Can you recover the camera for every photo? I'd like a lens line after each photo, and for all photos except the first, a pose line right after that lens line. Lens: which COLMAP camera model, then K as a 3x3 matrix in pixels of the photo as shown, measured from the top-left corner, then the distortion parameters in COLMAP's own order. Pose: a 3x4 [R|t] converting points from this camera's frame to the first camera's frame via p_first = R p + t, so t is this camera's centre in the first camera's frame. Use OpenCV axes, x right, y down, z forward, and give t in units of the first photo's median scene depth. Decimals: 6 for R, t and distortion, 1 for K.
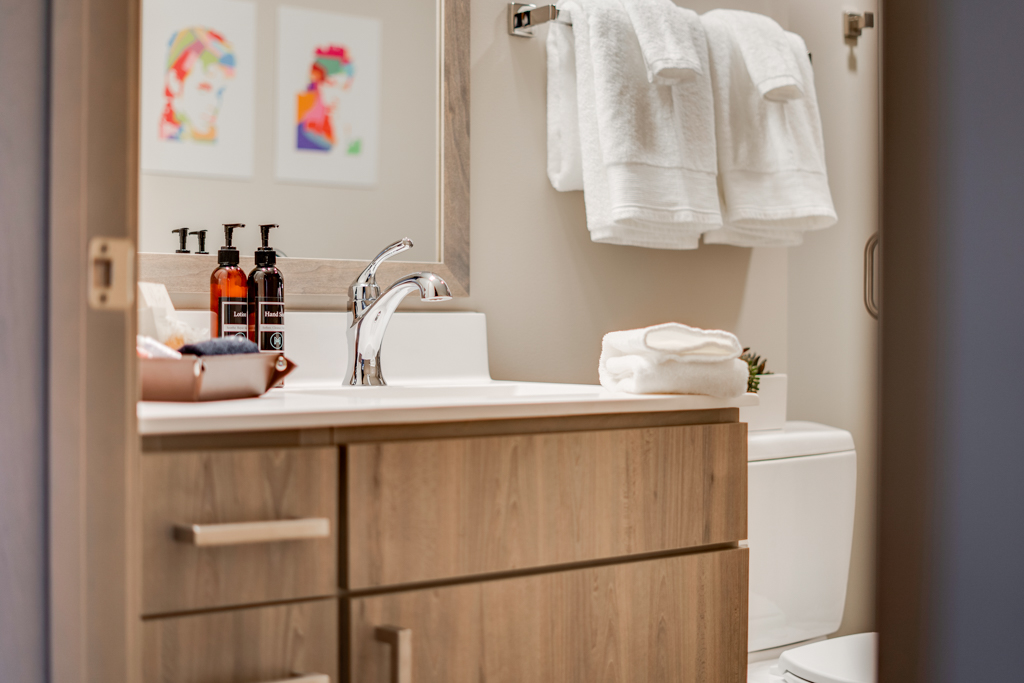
lens RADIAL K [[1533.4, 0, 512.5], [0, 1533.4, 338.2], [0, 0, 1]] dist [-0.101221, 0.000000]
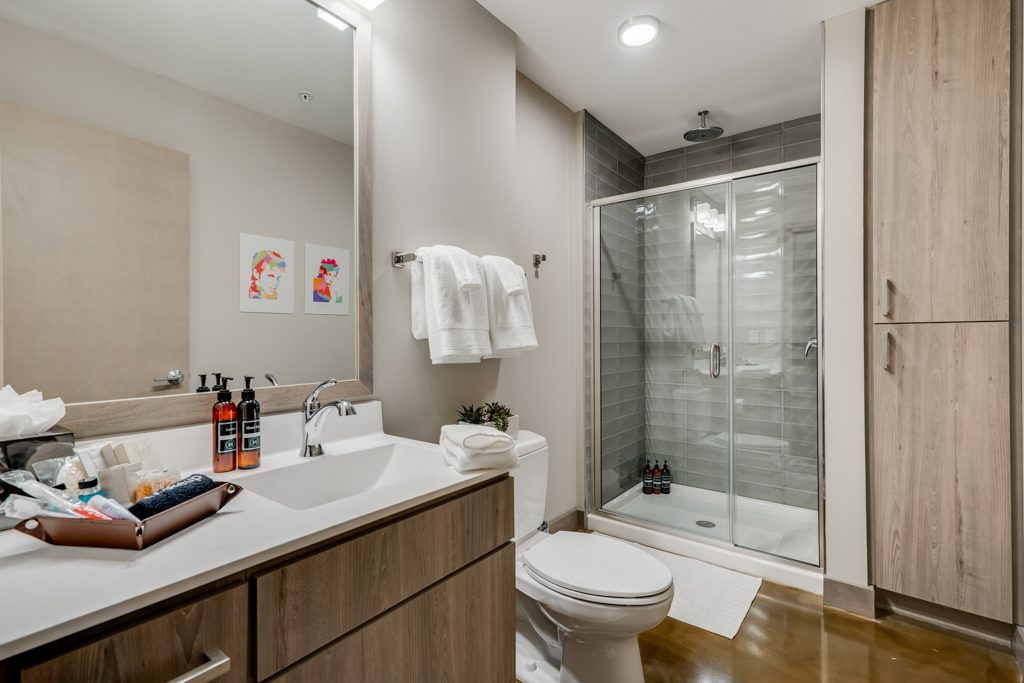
lens RADIAL K [[467.1, 0, 503.0], [0, 467.1, 342.7], [0, 0, 1]] dist [0.004589, 0.001981]
pose [[0.980824, -0.009882, 0.194647, 0.021790], [0.010076, 0.999949, -0.000007, -0.095006], [-0.194637, 0.001968, 0.980873, 0.346461]]
